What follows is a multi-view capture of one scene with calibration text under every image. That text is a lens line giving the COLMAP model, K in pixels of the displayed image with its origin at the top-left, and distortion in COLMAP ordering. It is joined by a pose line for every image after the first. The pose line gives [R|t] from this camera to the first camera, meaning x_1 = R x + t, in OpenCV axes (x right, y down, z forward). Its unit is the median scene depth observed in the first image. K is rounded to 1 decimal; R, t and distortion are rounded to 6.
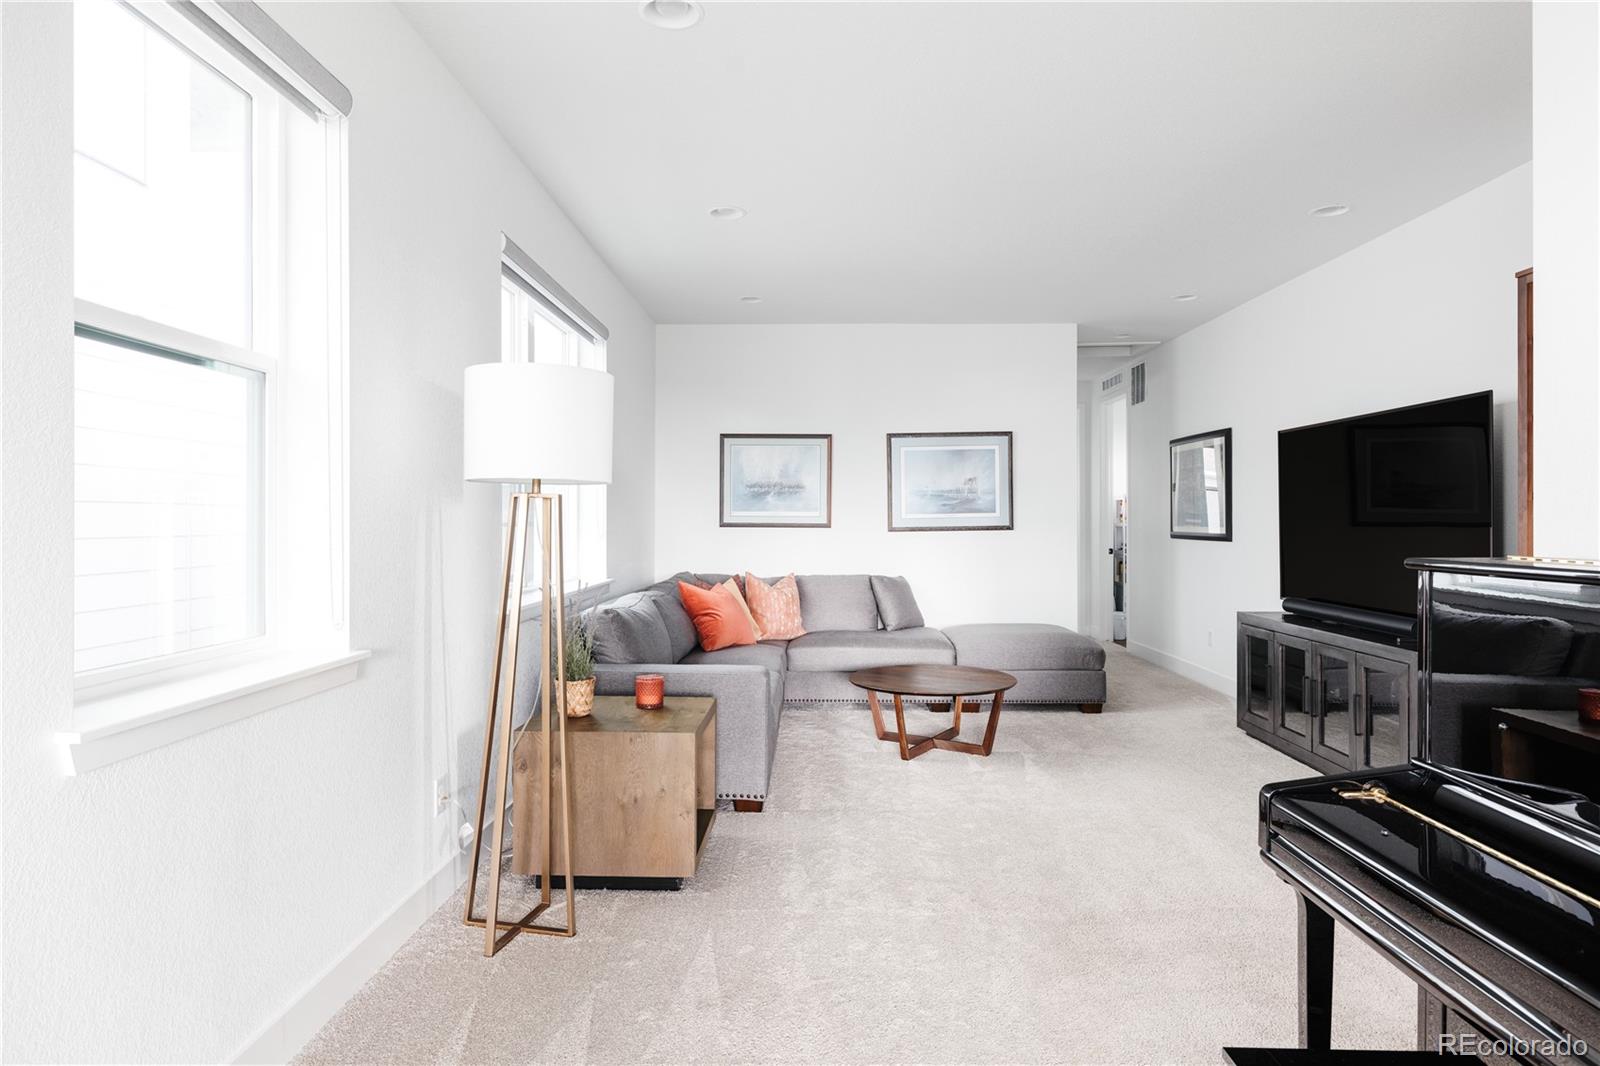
lens RADIAL K [[893.4, 0, 804.9], [0, 893.4, 524.3], [0, 0, 1]] dist [0.001240, -0.000073]
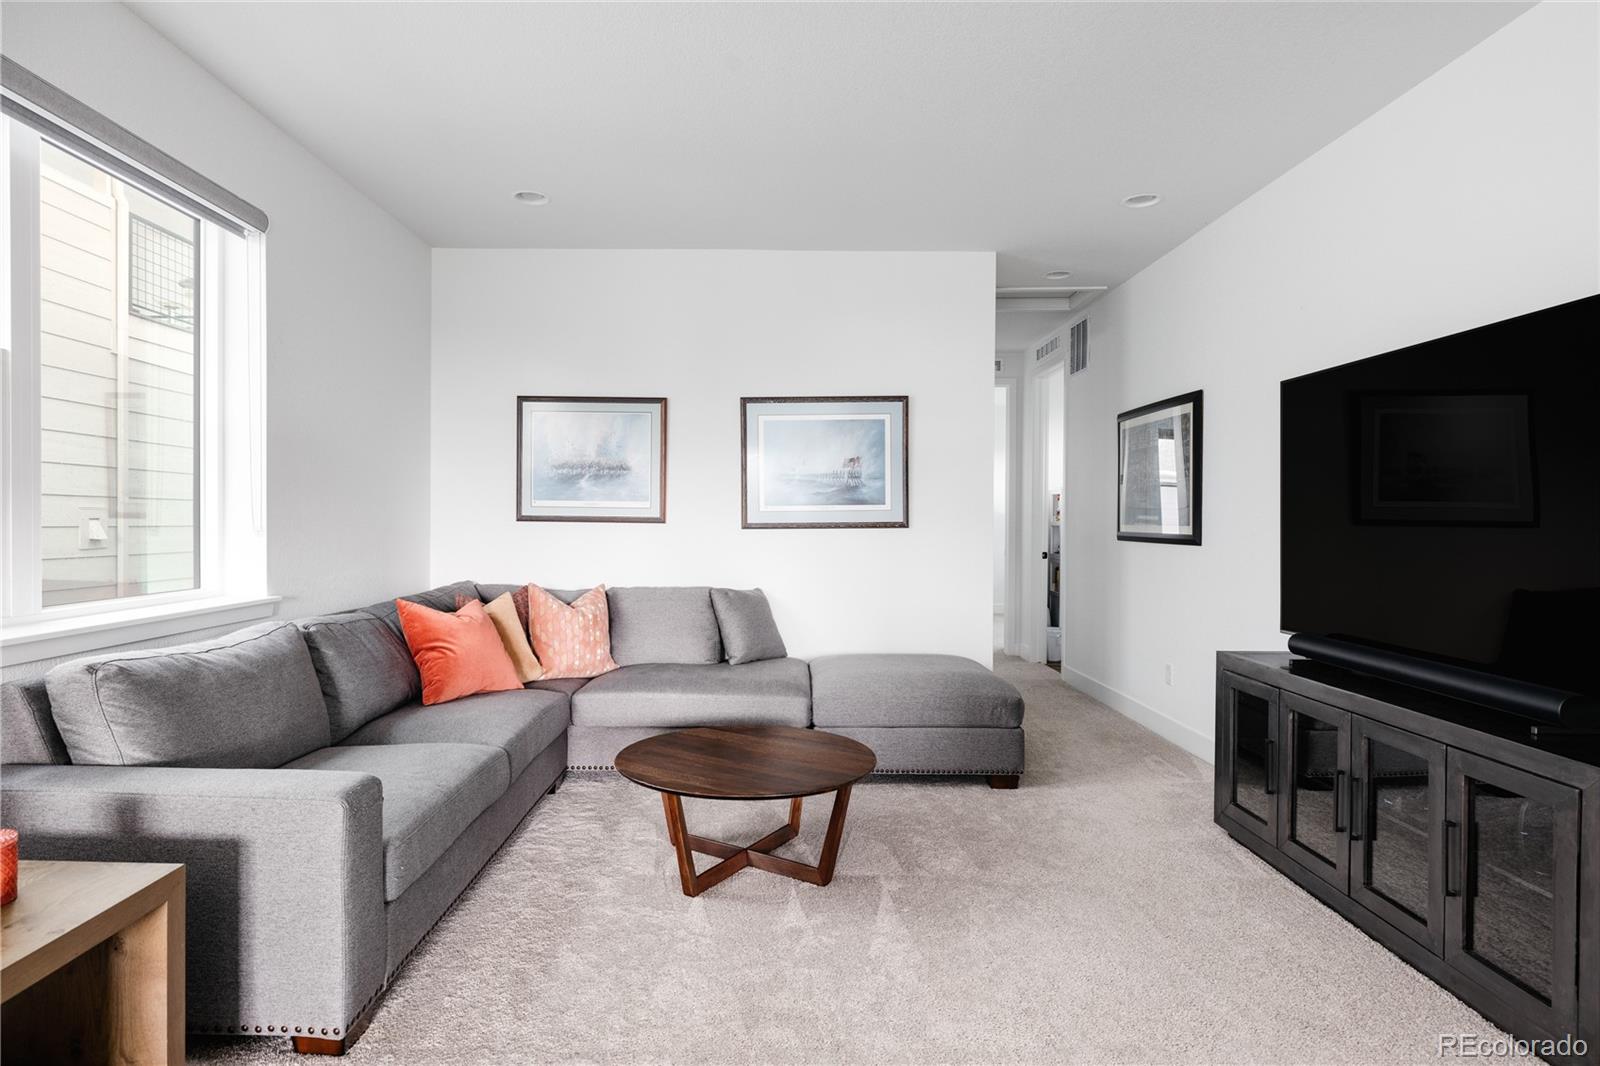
lens RADIAL K [[790.5, 0, 800.0], [0, 790.5, 533.0], [0, 0, 1]] dist [-0.002043, 0.000056]
pose [[0.999921, 0.006668, 0.010669, 0.140212], [-0.006777, 0.999925, 0.010221, 0.004803], [-0.010600, -0.010293, 0.999891, 0.351077]]
